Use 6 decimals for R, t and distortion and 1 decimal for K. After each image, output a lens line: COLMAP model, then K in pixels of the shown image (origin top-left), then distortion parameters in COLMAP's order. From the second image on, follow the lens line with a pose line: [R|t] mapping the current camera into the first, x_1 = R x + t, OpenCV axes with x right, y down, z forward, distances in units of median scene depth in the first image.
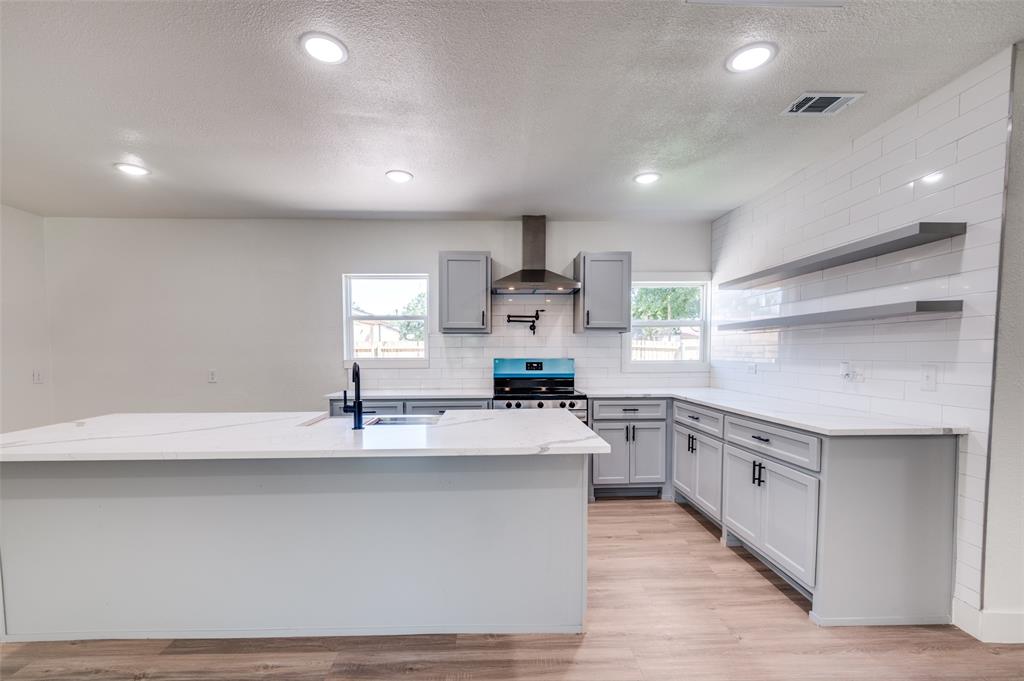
lens RADIAL K [[444.6, 0, 510.9], [0, 444.6, 375.9], [0, 0, 1]] dist [0.001756, 0.000158]
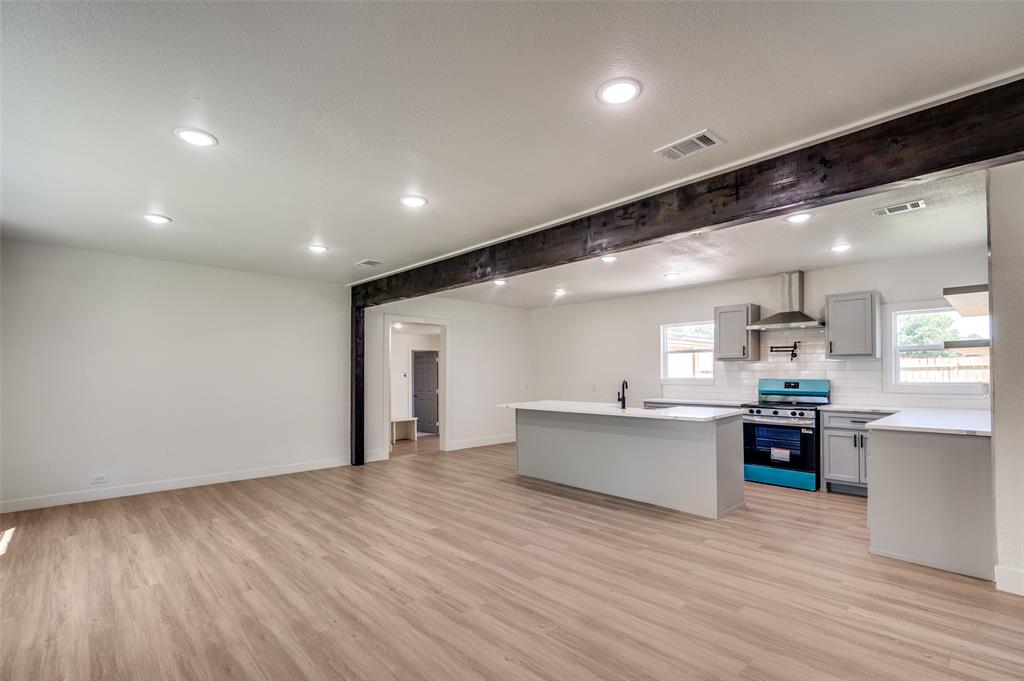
lens RADIAL K [[457.6, 0, 512.3], [0, 457.6, 370.3], [0, 0, 1]] dist [0.000179, 0.000202]
pose [[0.658361, -0.005534, -0.752682, 0.548303], [-0.037589, 0.998484, -0.040220, 0.019733], [0.751763, 0.054772, 0.657154, -0.516184]]
